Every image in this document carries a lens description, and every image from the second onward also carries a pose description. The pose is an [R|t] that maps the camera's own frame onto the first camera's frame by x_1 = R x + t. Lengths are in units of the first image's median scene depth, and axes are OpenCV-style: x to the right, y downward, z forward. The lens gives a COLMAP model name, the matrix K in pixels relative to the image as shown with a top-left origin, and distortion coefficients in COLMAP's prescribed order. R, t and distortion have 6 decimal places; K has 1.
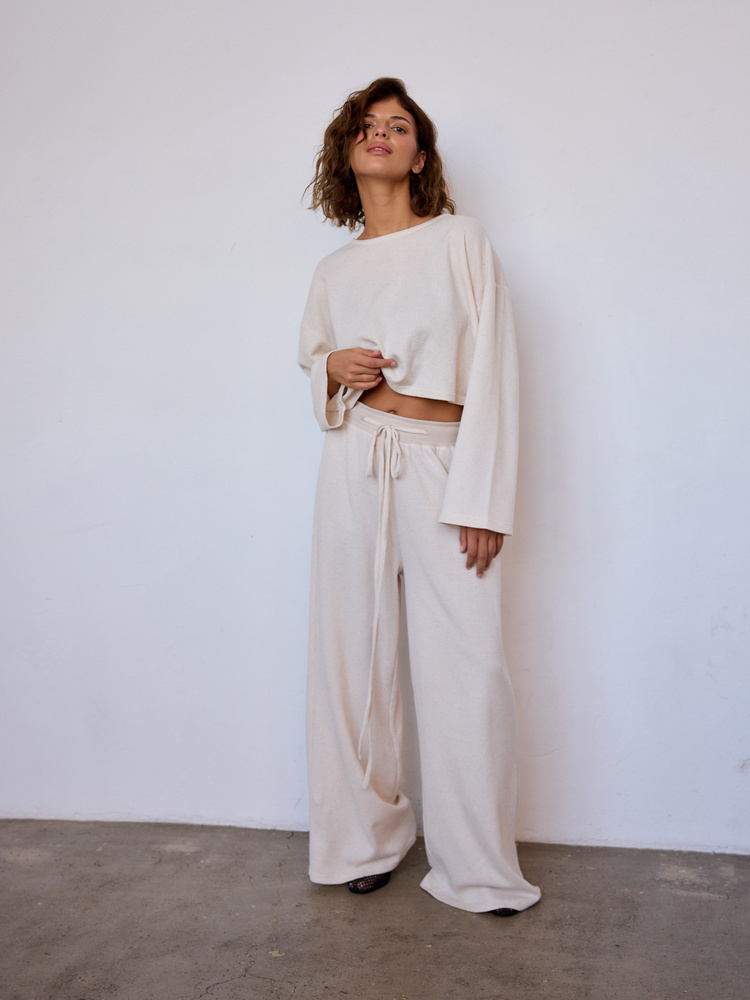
lens RADIAL K [[1343.4, 0, 372.6], [0, 1343.4, 501.9], [0, 0, 1]] dist [0.047865, 0.000000]
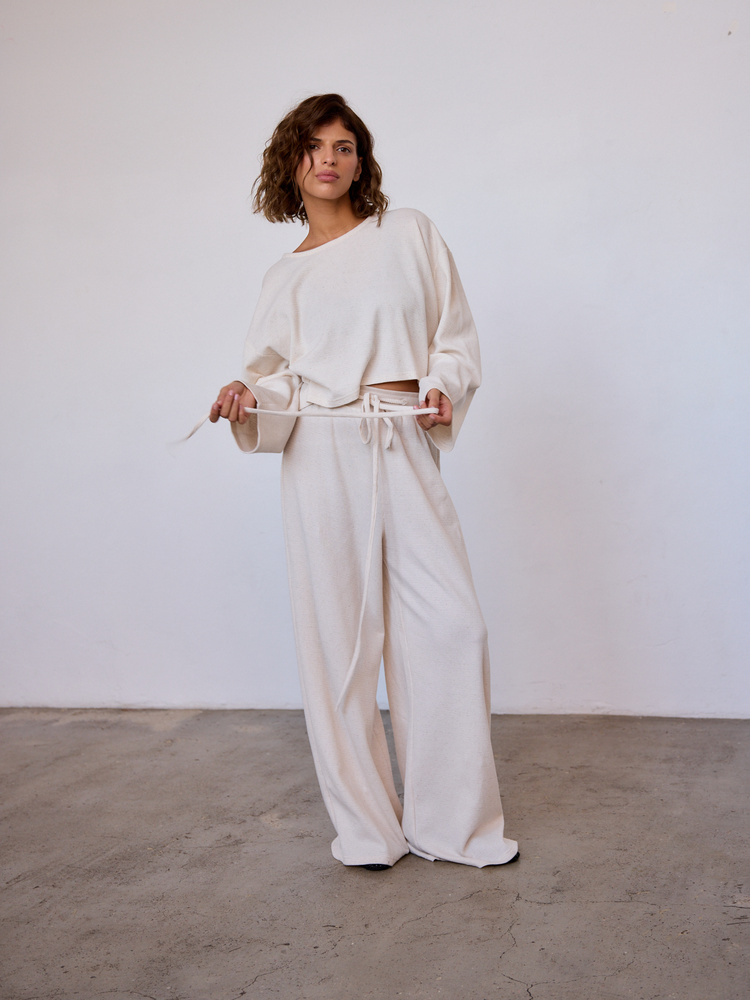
lens RADIAL K [[1343.4, 0, 376.0], [0, 1343.4, 500.6], [0, 0, 1]] dist [0.047865, 0.000000]
pose [[0.993144, -0.026322, -0.113897, 0.012295], [0.024126, 0.999496, -0.020616, 0.079120], [0.114383, 0.017727, 0.993279, -0.277332]]
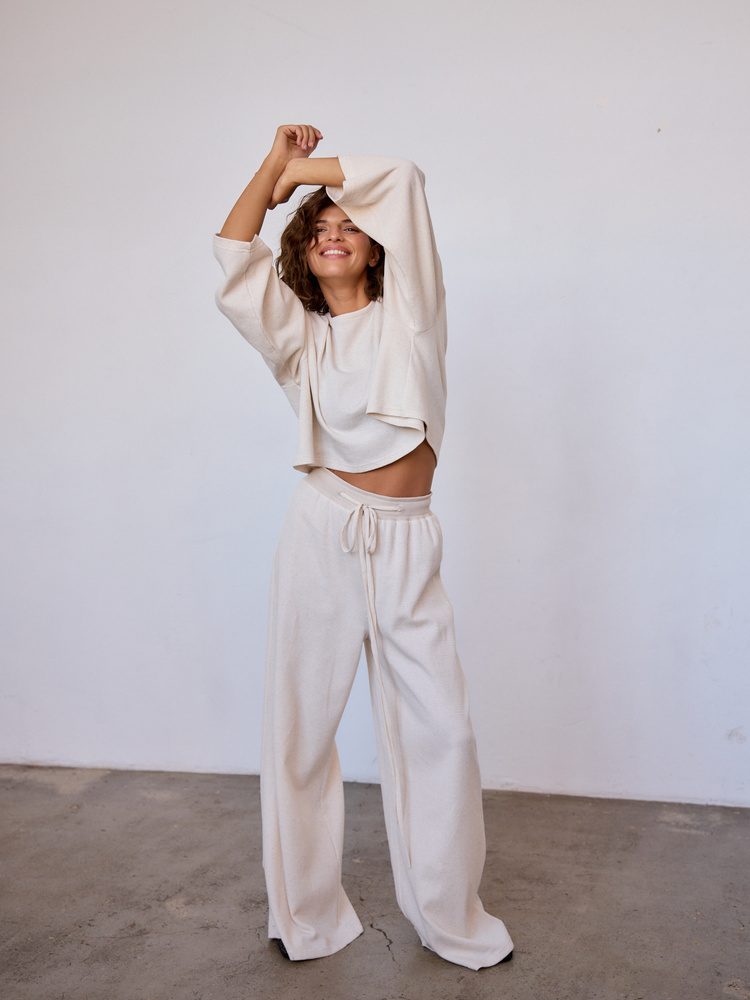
lens RADIAL K [[1343.4, 0, 374.4], [0, 1343.4, 498.0], [0, 0, 1]] dist [0.047865, 0.000000]
pose [[0.998481, 0.011959, -0.053788, 0.009912], [-0.013356, 0.999581, -0.025688, 0.012894], [0.053459, 0.026367, 0.998222, -0.281136]]
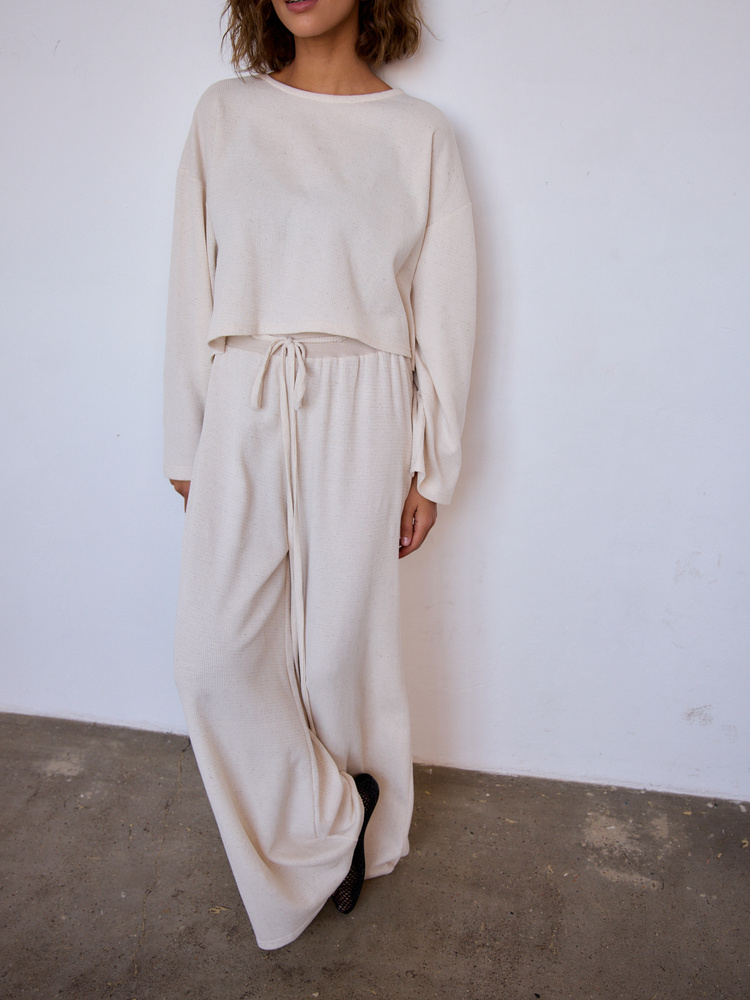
lens RADIAL K [[963.8, 0, 376.4], [0, 963.8, 499.2], [0, 0, 1]] dist [-0.036571, 0.000000]
pose [[0.999594, 0.009101, 0.026988, 0.053896], [-0.017574, 0.942777, 0.332961, -0.143508], [-0.022413, -0.333300, 0.942554, 0.477717]]
